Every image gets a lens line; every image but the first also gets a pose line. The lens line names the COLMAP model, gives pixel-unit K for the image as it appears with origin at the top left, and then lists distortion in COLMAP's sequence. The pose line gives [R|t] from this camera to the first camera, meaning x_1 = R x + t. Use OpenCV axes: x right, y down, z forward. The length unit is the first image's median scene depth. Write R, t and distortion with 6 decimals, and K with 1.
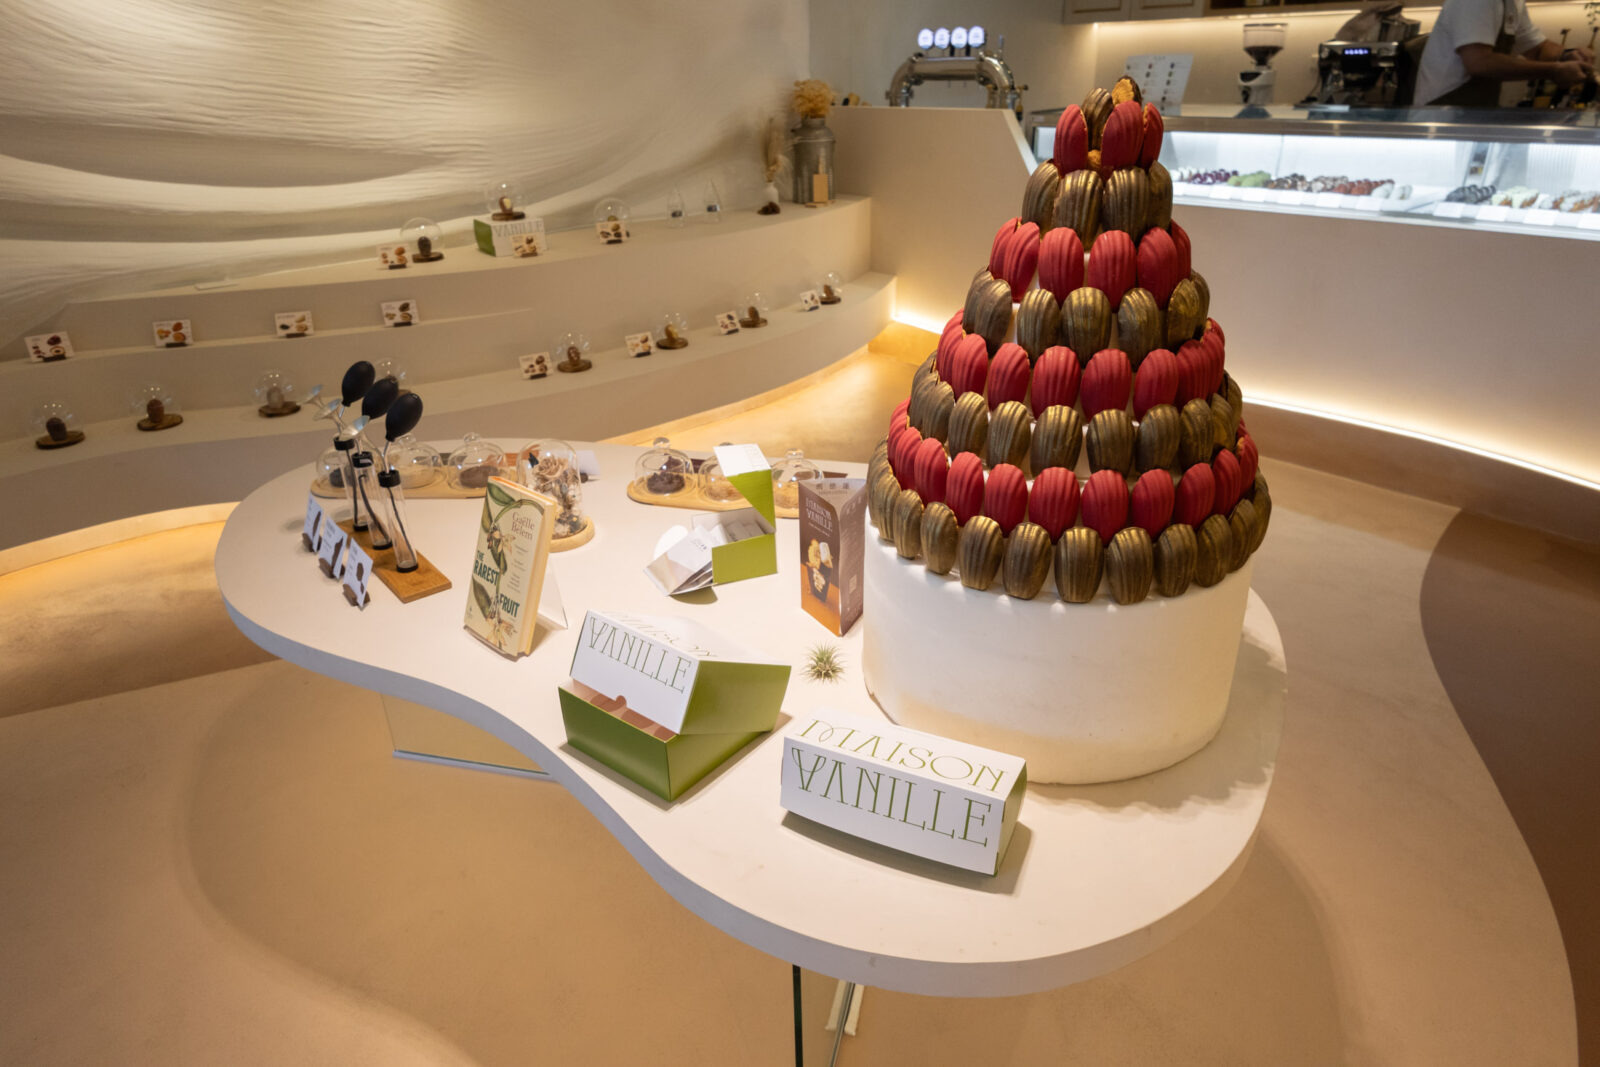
lens RADIAL K [[1002.8, 0, 800.0], [0, 1002.8, 533.5], [0, 0, 1]] dist [0.018670, 0.000408]
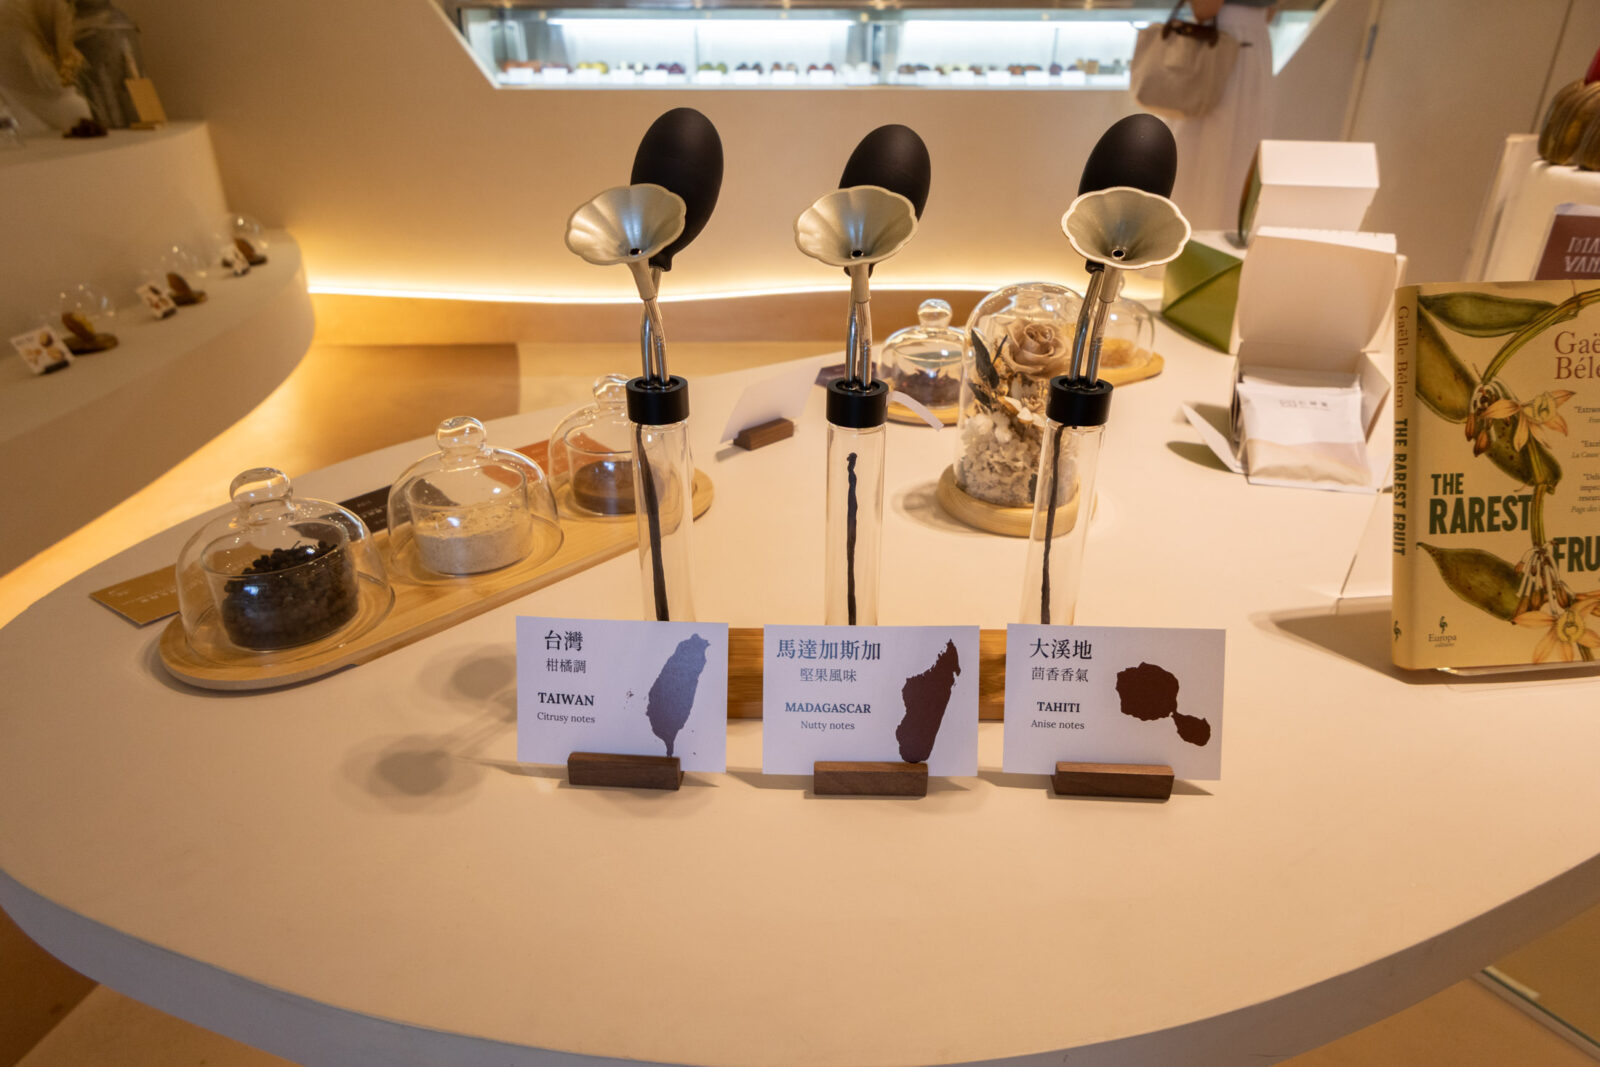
lens RADIAL K [[1049.3, 0, 800.0], [0, 1049.3, 533.5], [0, 0, 1]] dist [-0.021773, -0.001308]
pose [[0.660233, -0.306463, 0.685691, -0.331843], [0.314905, 0.941795, 0.117712, -0.037838], [-0.681855, 0.138210, 0.718312, 0.376971]]
